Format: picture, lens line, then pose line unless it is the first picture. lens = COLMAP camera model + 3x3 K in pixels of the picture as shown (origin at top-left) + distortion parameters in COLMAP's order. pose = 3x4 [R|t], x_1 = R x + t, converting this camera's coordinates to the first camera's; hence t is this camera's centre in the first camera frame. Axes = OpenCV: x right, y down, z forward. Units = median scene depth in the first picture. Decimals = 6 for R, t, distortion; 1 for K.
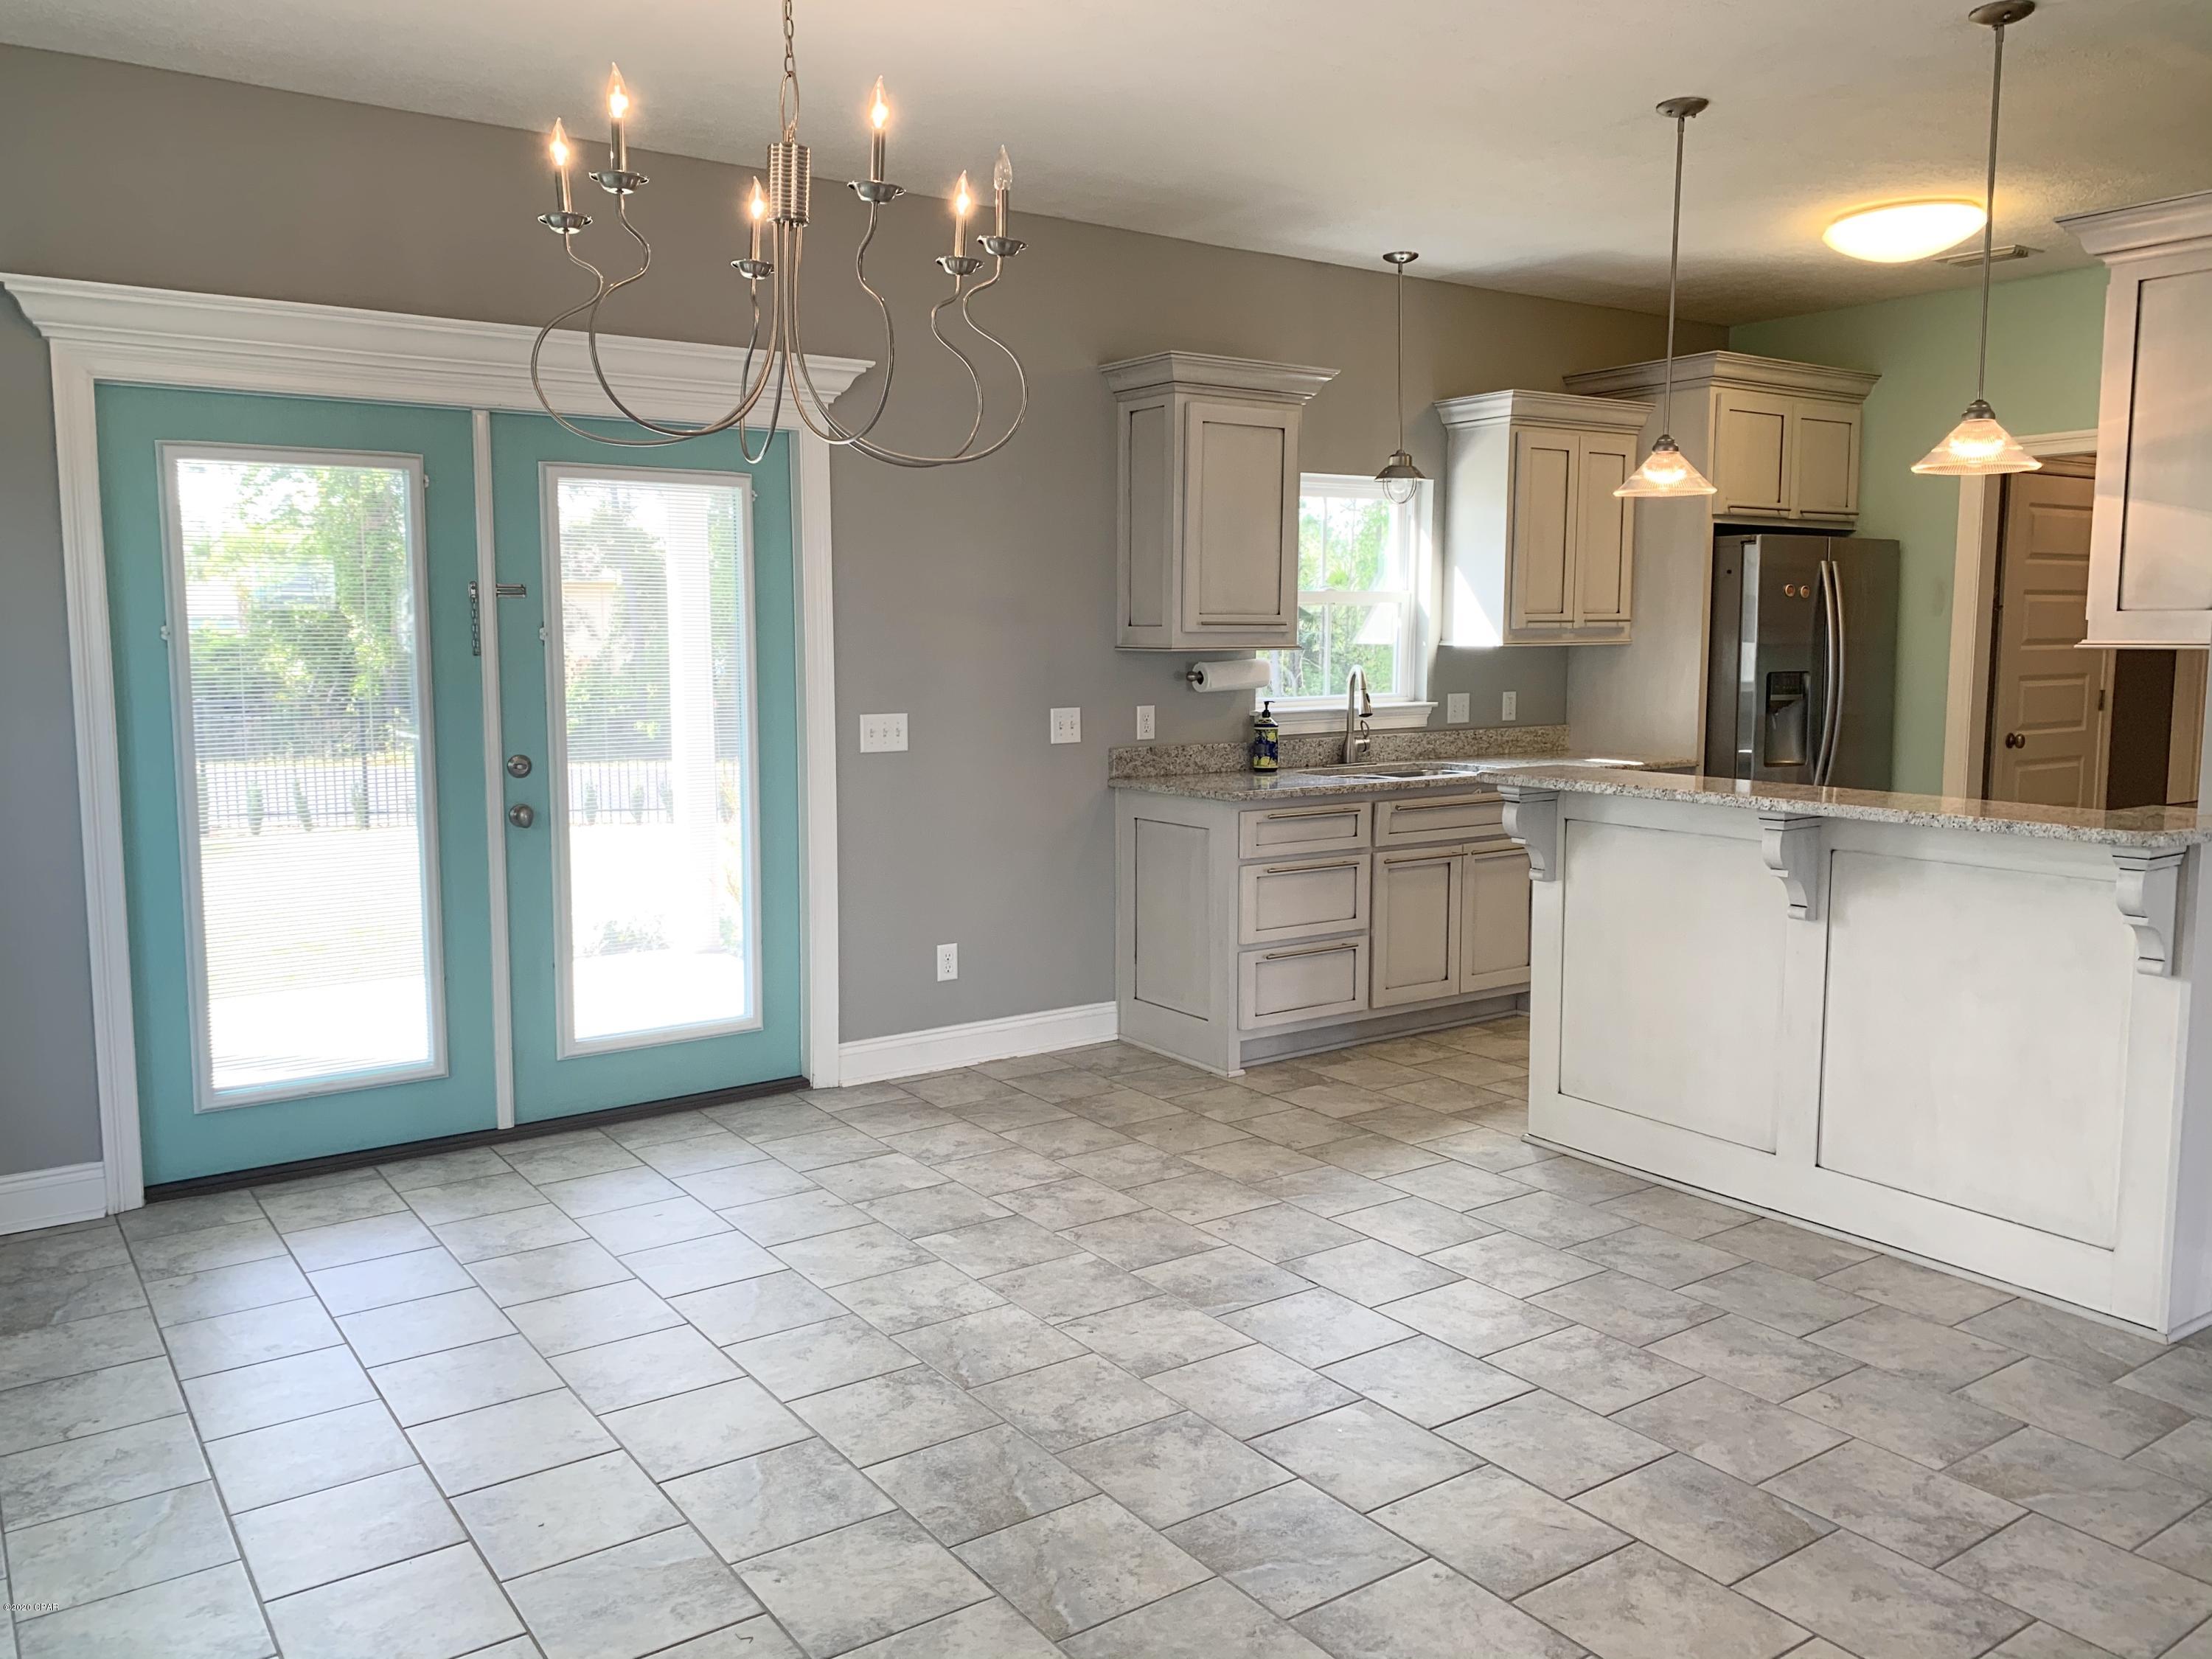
lens RADIAL K [[1694.4, 0, 1068.0], [0, 1694.4, 804.2], [0, 0, 1]] dist [0.033999, -0.028449]
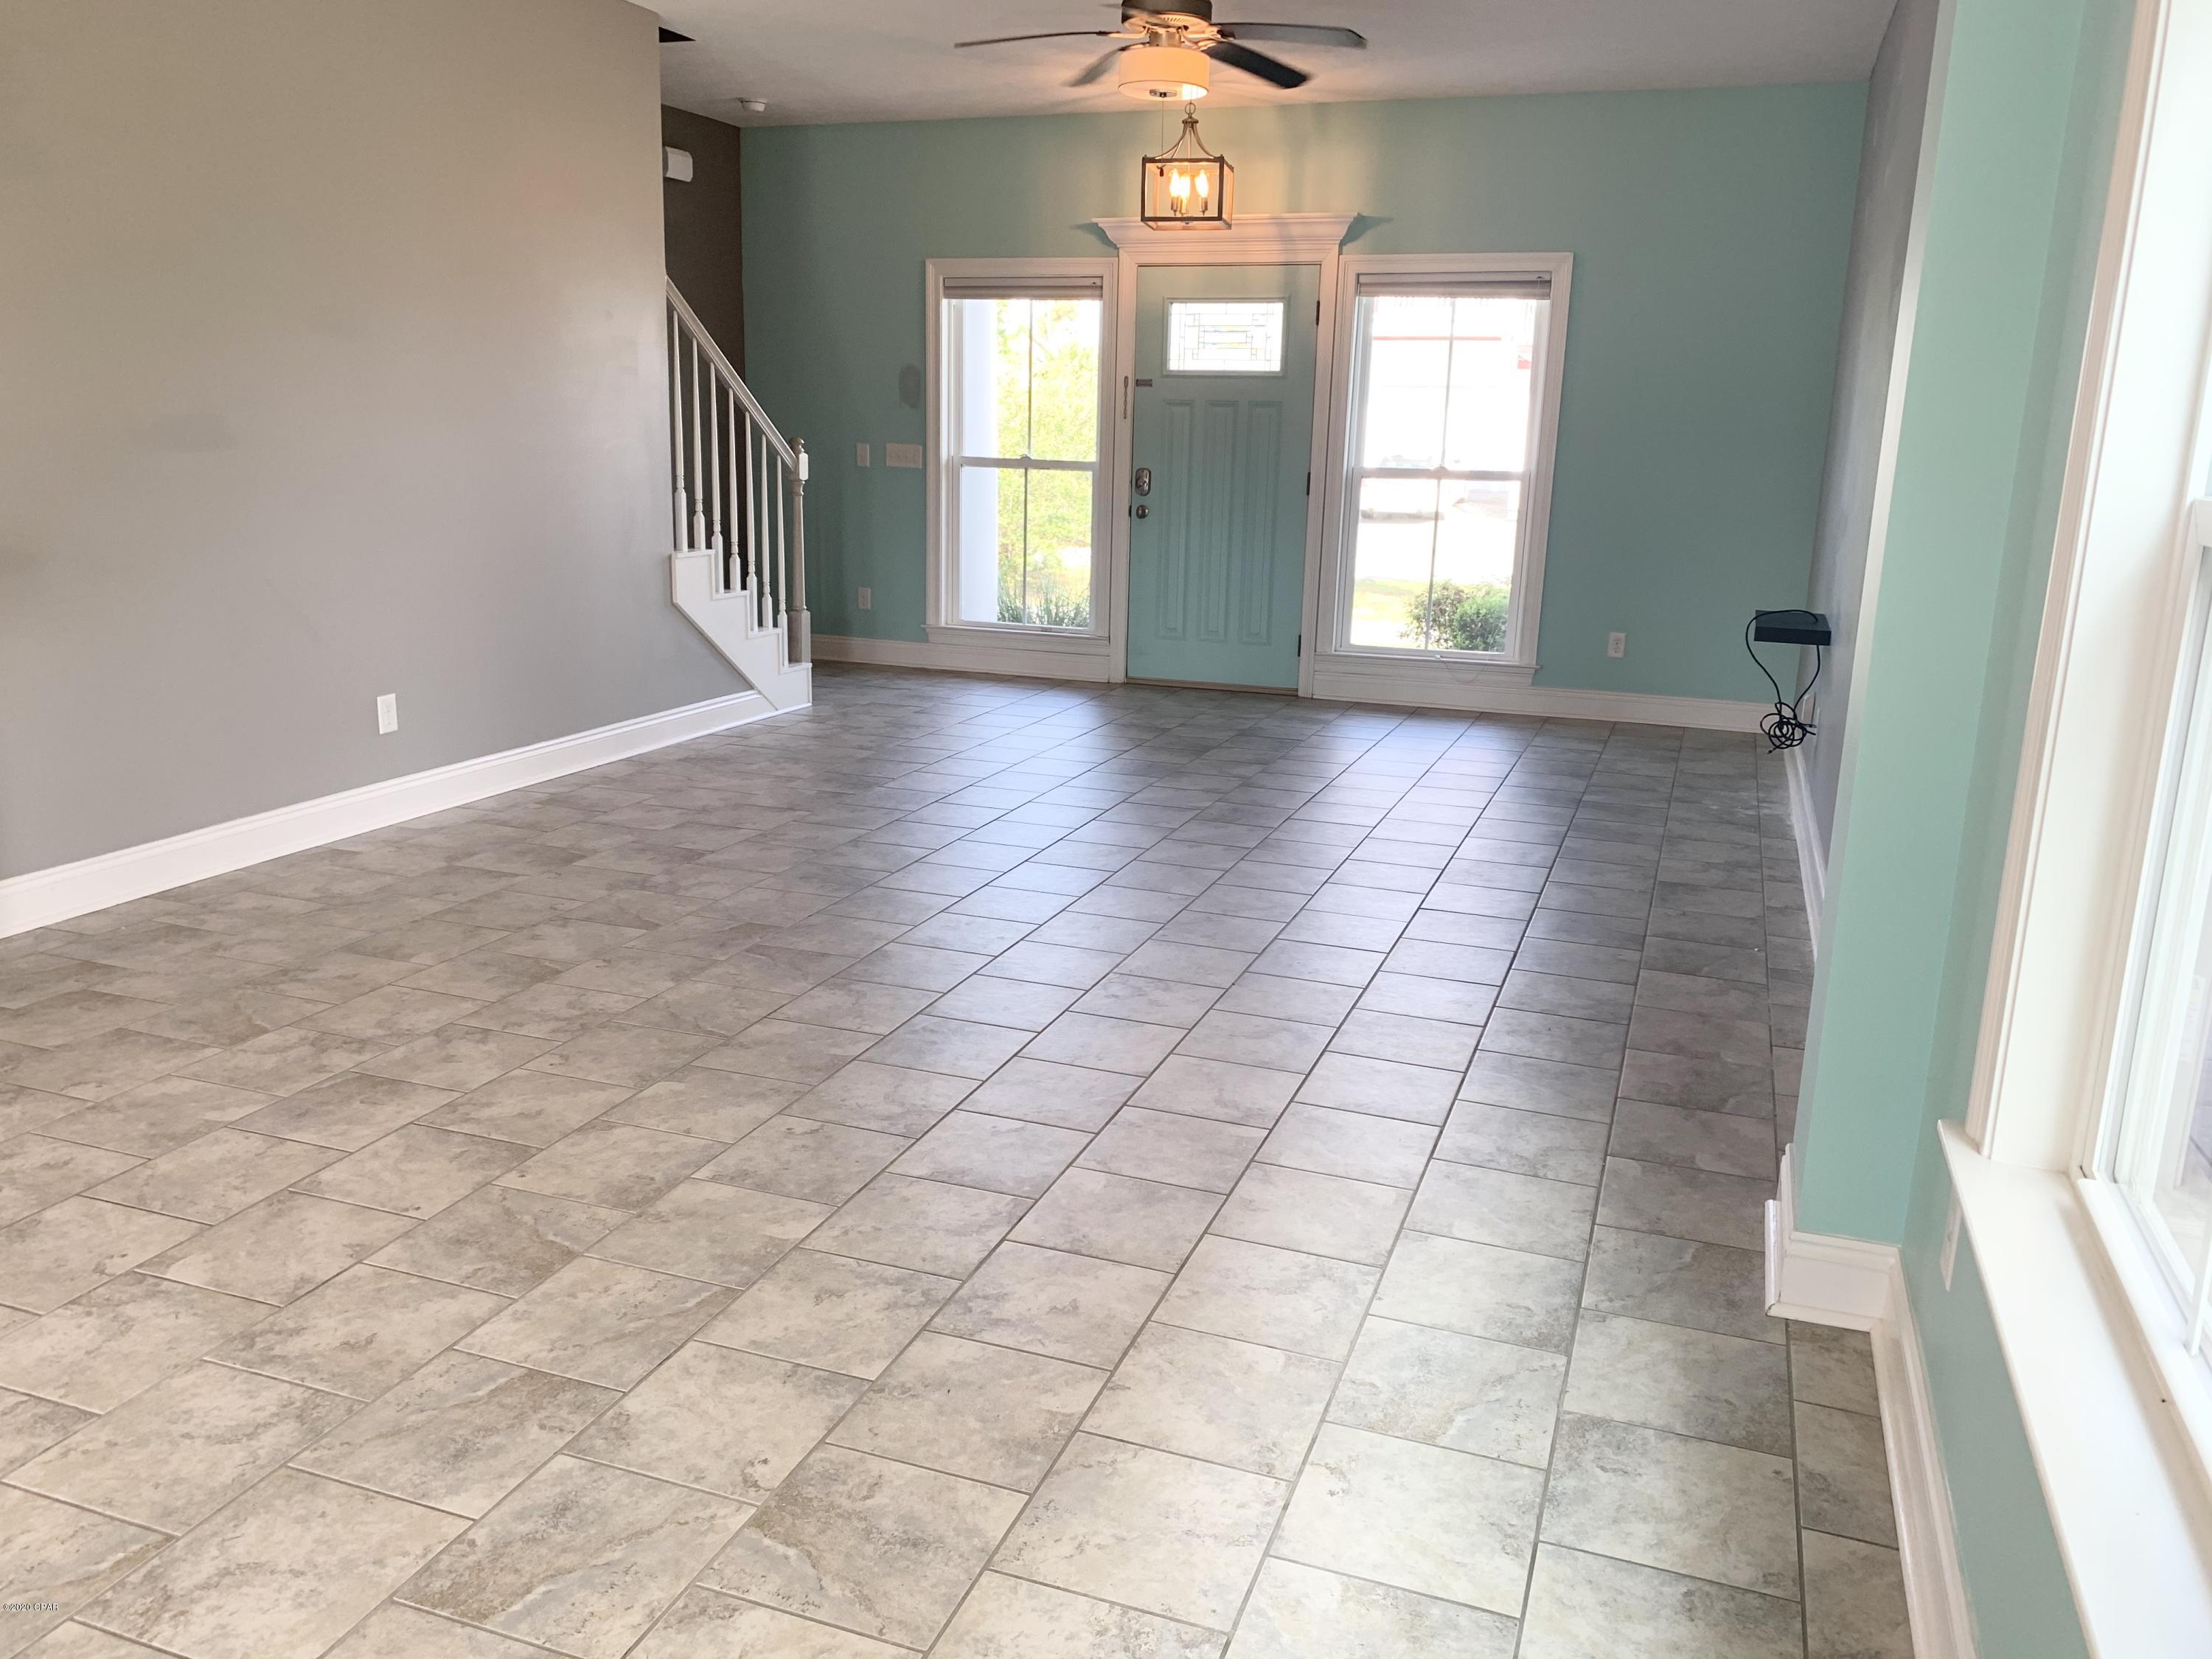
lens RADIAL K [[1694.4, 0, 1102.0], [0, 1694.4, 825.7], [0, 0, 1]] dist [0.033999, -0.028449]
pose [[-0.578156, -0.201302, 0.790704, -0.812065], [0.065560, 0.954493, 0.290938, -0.077291], [-0.813288, 0.220046, -0.538649, 1.161009]]
